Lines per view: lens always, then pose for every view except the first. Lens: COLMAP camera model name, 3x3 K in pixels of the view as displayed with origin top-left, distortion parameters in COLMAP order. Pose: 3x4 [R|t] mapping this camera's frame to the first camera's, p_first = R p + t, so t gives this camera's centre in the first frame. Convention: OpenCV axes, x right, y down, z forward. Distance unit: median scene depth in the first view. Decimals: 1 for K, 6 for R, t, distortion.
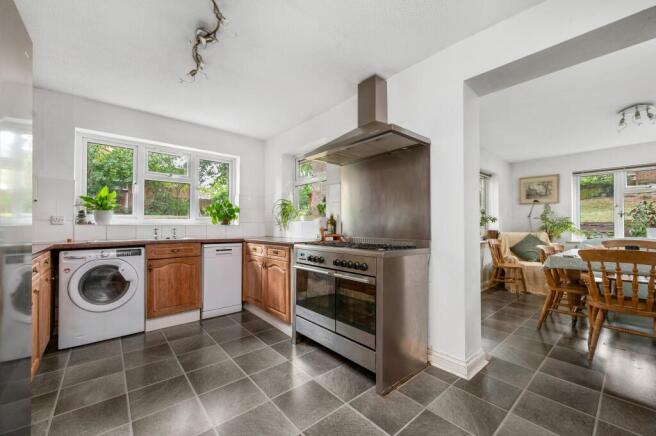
lens RADIAL K [[262.1, 0, 330.0], [0, 262.1, 223.2], [0, 0, 1]] dist [0.001330, -0.000413]
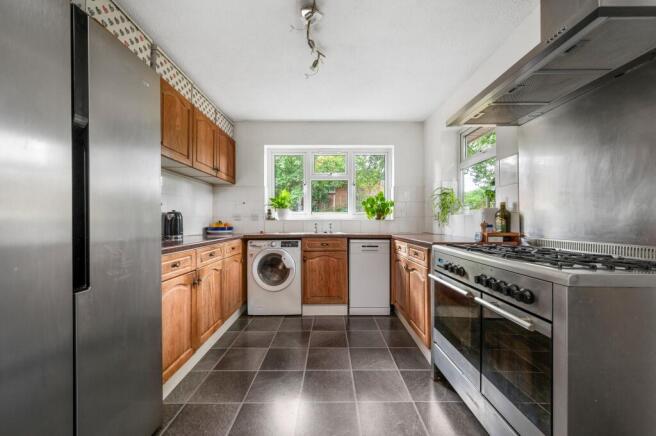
lens RADIAL K [[262.1, 0, 327.6], [0, 262.1, 219.4], [0, 0, 1]] dist [0.001330, -0.000413]
pose [[0.755542, -0.007671, -0.655055, 0.116890], [0.009732, 0.999953, -0.000485, 0.005537], [0.655028, -0.006009, 0.755581, 0.228131]]
